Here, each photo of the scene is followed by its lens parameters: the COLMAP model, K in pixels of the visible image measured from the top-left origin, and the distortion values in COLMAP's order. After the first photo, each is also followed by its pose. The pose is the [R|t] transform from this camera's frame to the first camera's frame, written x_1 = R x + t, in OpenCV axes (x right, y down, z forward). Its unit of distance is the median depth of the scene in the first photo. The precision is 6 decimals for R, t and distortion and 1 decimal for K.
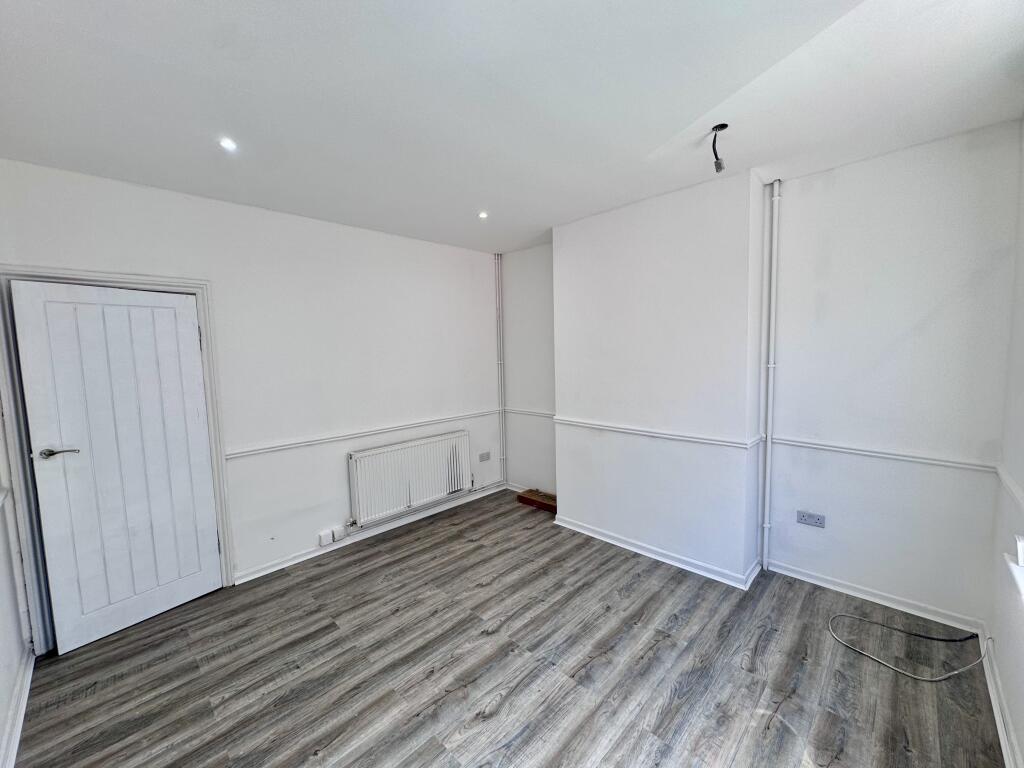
lens RADIAL K [[407.5, 0, 511.9], [0, 407.5, 387.4], [0, 0, 1]] dist [-0.002535, -0.000220]
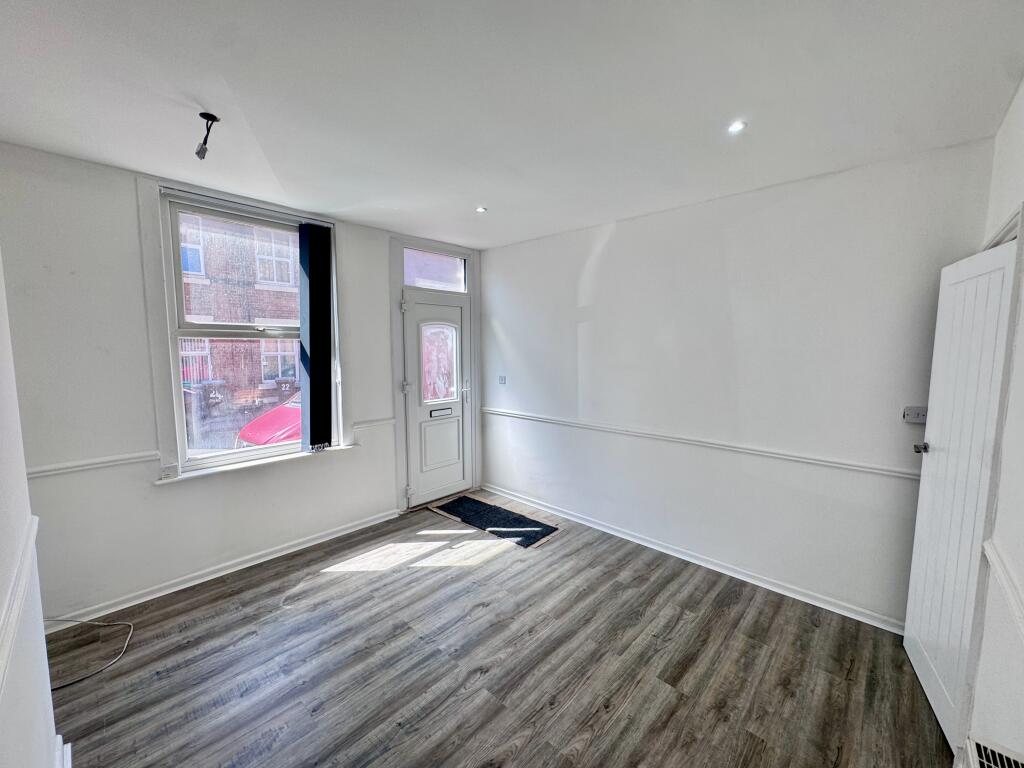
lens RADIAL K [[407.5, 0, 512.5], [0, 407.5, 384.3], [0, 0, 1]] dist [-0.002535, -0.000220]
pose [[-0.999459, 0.025894, -0.020273, -0.118362], [0.021580, 0.981582, 0.189818, -0.163933], [0.024814, 0.189278, -0.981610, 1.652255]]
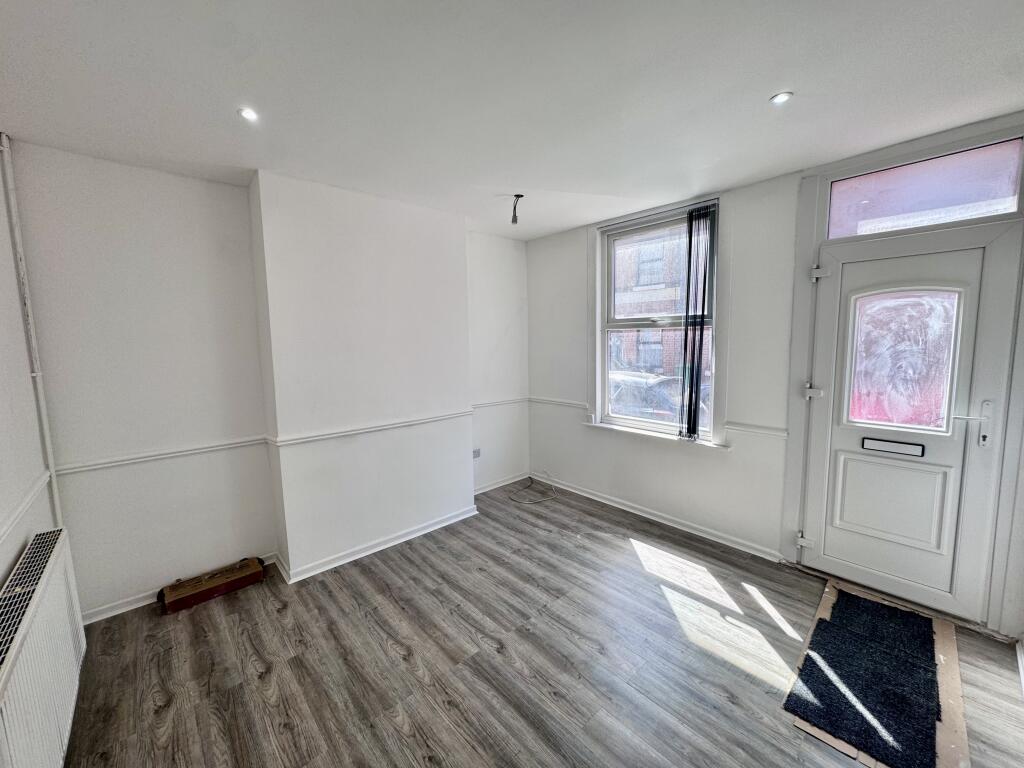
lens RADIAL K [[407.5, 0, 511.9], [0, 407.5, 384.2], [0, 0, 1]] dist [-0.002535, -0.000220]
pose [[0.057856, -0.085708, 0.994639, -0.867343], [0.108708, 0.990924, 0.079065, -0.052850], [-0.992389, 0.103551, 0.066648, 0.803631]]
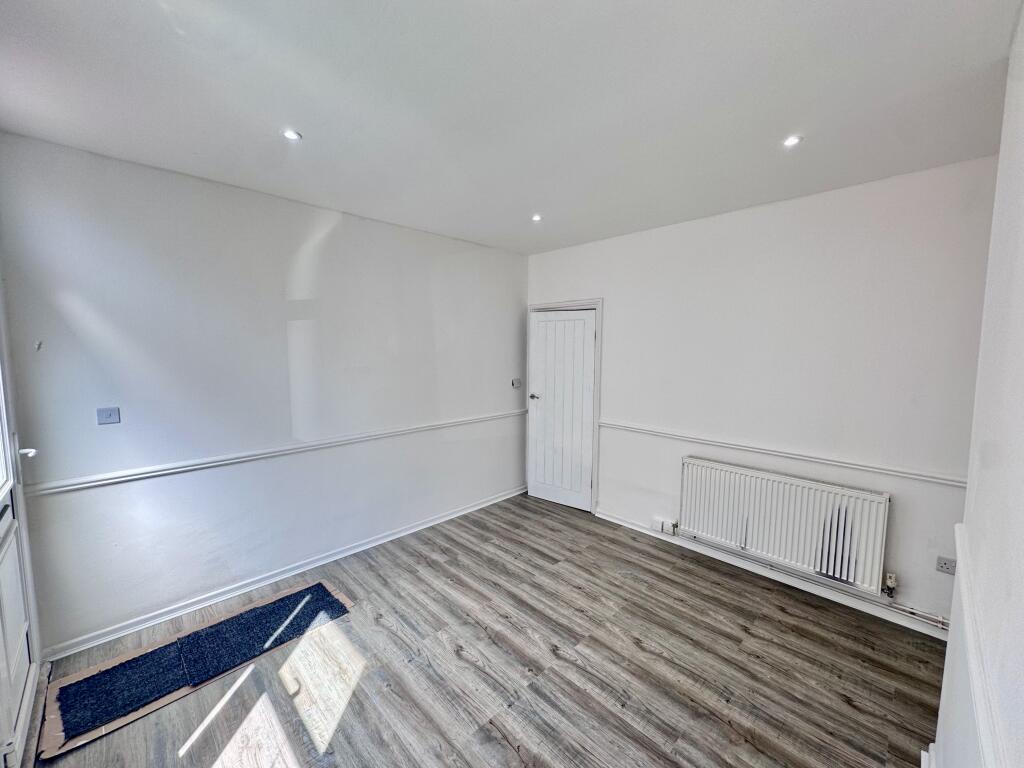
lens RADIAL K [[407.5, 0, 511.2], [0, 407.5, 384.9], [0, 0, 1]] dist [-0.002535, -0.000220]
pose [[-0.020304, 0.118441, -0.992753, 0.774335], [-0.098875, 0.987853, 0.119879, -0.112471], [0.994893, 0.100593, -0.008347, 0.794228]]
